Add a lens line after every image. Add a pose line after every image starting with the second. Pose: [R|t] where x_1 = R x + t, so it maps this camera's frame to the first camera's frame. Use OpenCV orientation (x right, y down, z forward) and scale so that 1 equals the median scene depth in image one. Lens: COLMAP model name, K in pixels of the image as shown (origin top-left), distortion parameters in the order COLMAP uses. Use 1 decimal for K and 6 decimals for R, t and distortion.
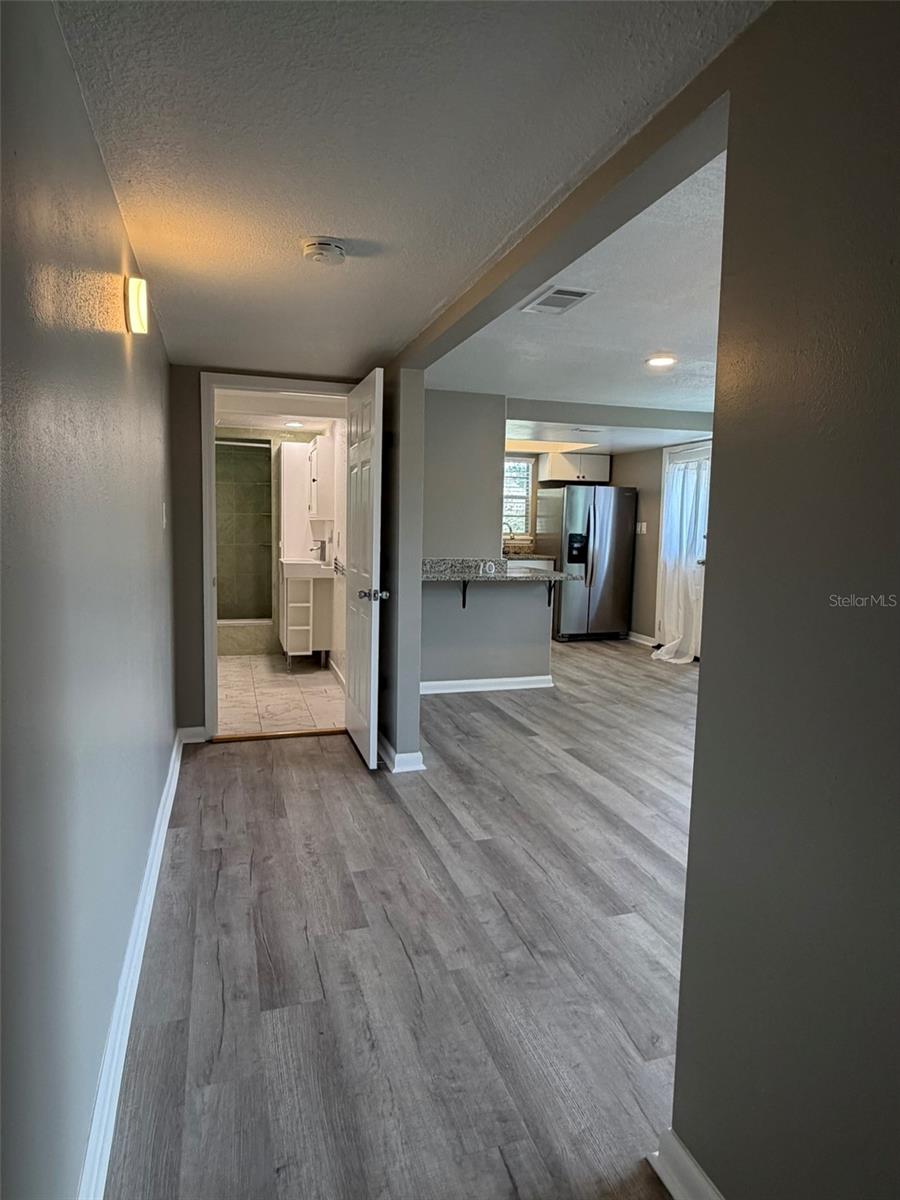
lens RADIAL K [[678.0, 0, 445.0], [0, 678.0, 593.0], [0, 0, 1]] dist [-0.015468, -0.001836]
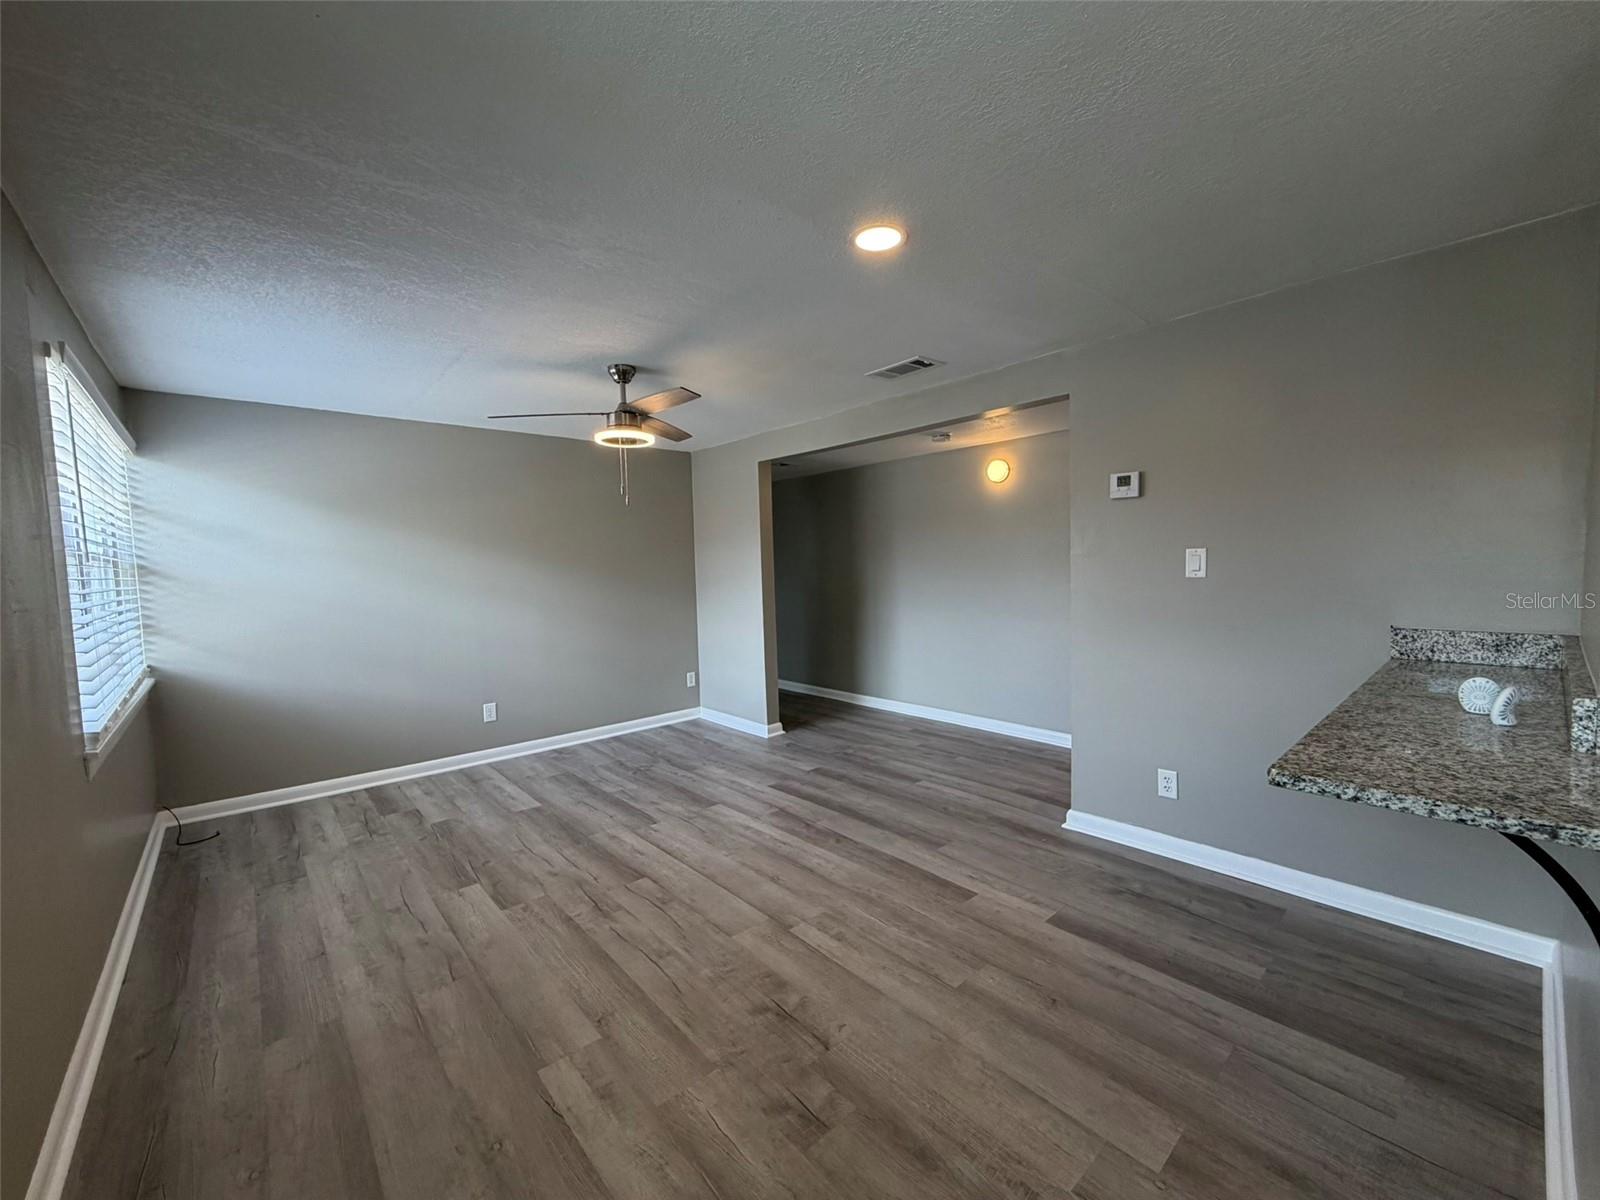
lens RADIAL K [[637.8, 0, 793.3], [0, 637.8, 602.4], [0, 0, 1]] dist [-0.001429, 0.000126]
pose [[-0.916330, 0.035849, -0.398817, 0.504692], [-0.028958, 0.987444, 0.155294, -0.126767], [0.399376, 0.153850, -0.903786, 1.261922]]
